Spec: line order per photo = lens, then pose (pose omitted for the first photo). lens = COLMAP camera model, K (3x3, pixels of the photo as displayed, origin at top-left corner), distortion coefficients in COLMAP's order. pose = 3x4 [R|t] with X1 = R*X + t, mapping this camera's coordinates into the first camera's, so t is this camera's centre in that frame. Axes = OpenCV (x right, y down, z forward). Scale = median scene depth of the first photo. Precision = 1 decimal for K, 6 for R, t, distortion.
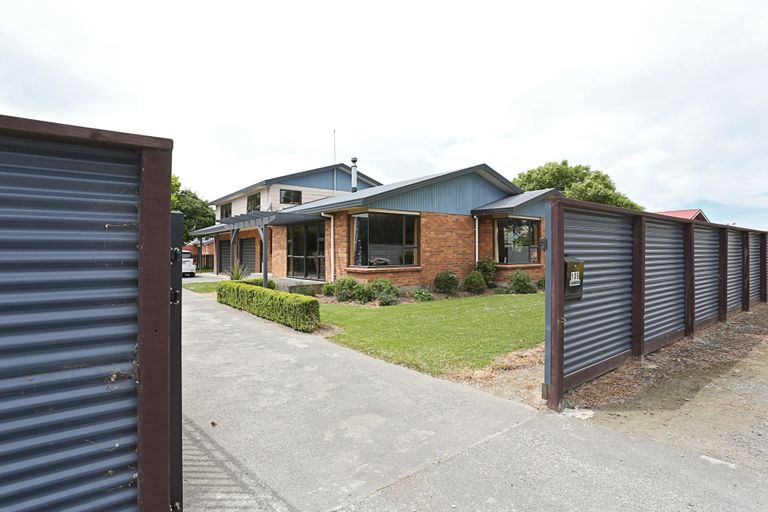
lens RADIAL K [[406.5, 0, 384.0], [0, 406.5, 256.0], [0, 0, 1]] dist [-0.001964, 0.000171]
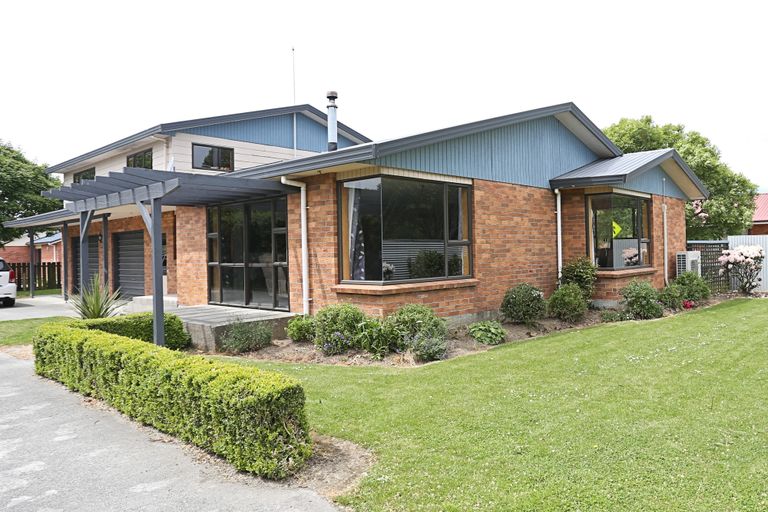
lens RADIAL K [[553.8, 0, 510.6], [0, 553.8, 254.3], [0, 0, 1]] dist [-0.053543, 0.040566]
pose [[0.962853, -0.017170, 0.269480, -0.062585], [0.018326, 0.999830, -0.001776, -0.004315], [-0.269403, 0.006648, 0.963004, 0.257898]]
